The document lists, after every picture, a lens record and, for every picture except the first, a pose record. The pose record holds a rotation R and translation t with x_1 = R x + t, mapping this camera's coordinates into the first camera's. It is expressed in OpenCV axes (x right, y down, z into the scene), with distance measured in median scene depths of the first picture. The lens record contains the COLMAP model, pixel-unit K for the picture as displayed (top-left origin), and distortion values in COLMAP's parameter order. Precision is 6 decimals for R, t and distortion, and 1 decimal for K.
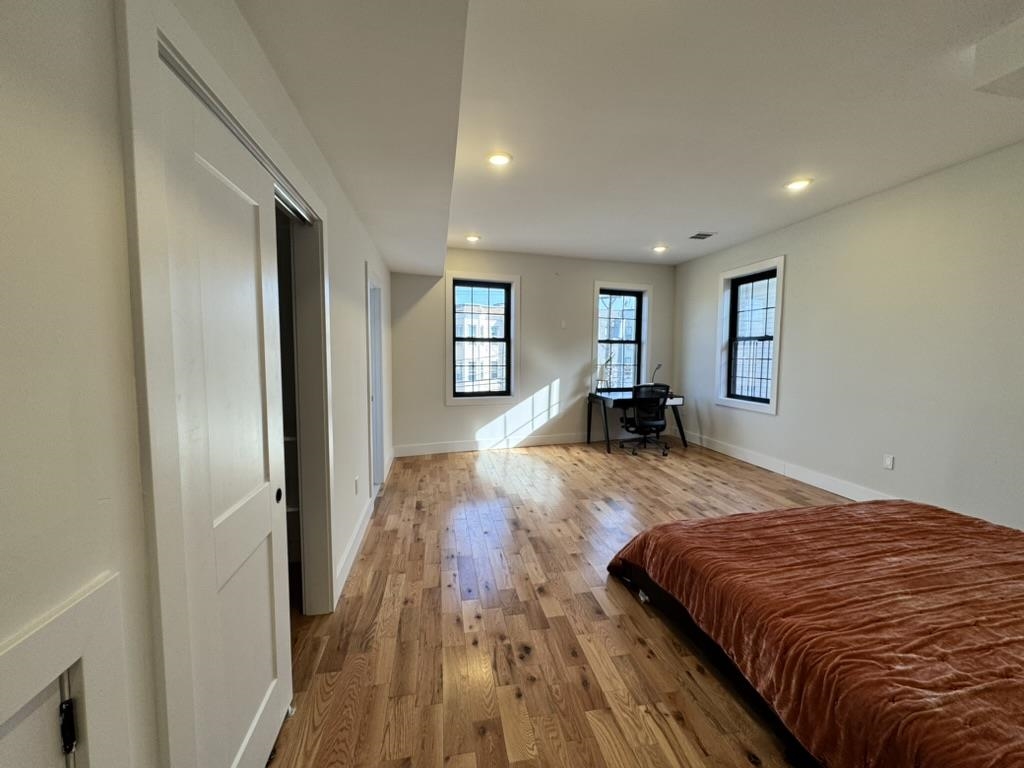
lens RADIAL K [[407.0, 0, 513.9], [0, 407.0, 380.9], [0, 0, 1]] dist [-0.004806, 0.000474]
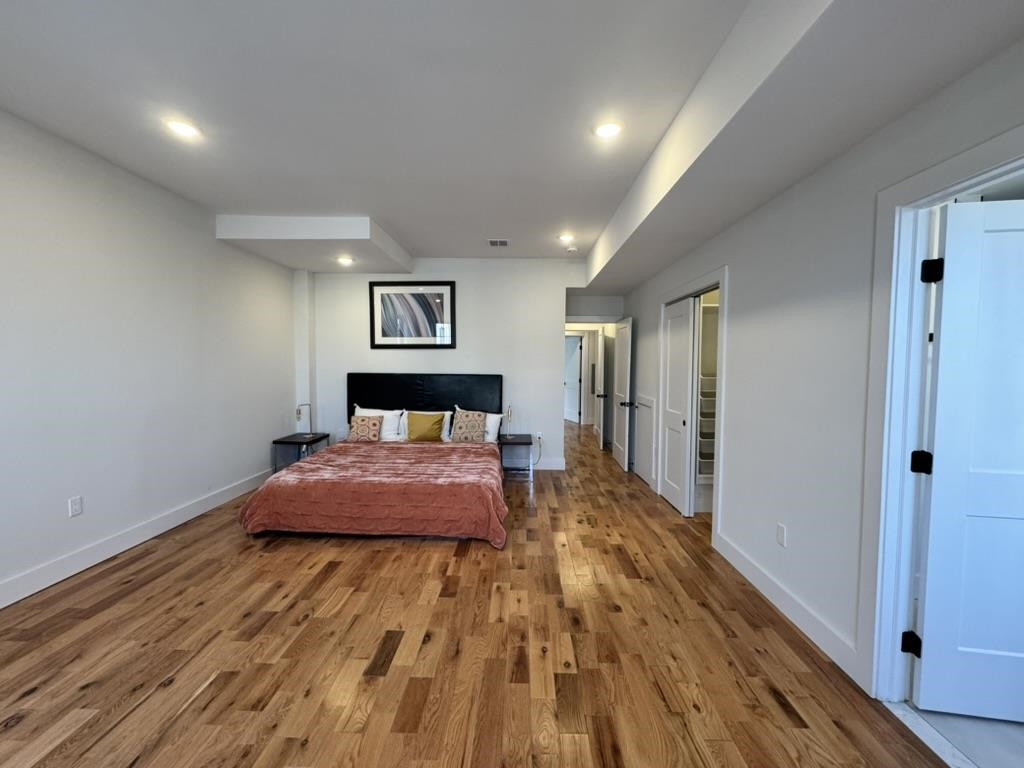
lens RADIAL K [[407.0, 0, 512.1], [0, 407.0, 382.4], [0, 0, 1]] dist [-0.004806, 0.000474]
pose [[-0.978249, -0.018436, 0.206615, -0.017653], [0.005817, 0.993213, 0.116165, -0.088820], [-0.207354, 0.114840, -0.971502, 1.217578]]
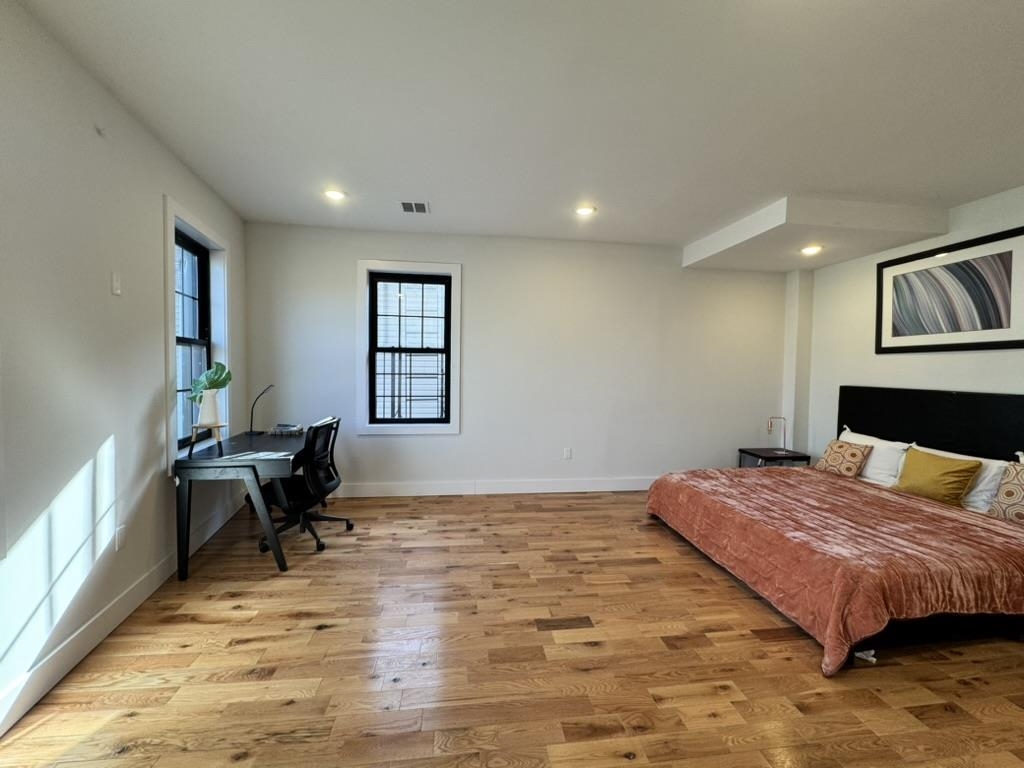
lens RADIAL K [[407.0, 0, 510.2], [0, 407.0, 379.3], [0, 0, 1]] dist [-0.004806, 0.000474]
pose [[0.058232, -0.028488, 0.997897, -0.291704], [0.055231, 0.998154, 0.025272, -0.061237], [-0.996774, 0.053643, 0.059698, 0.866873]]
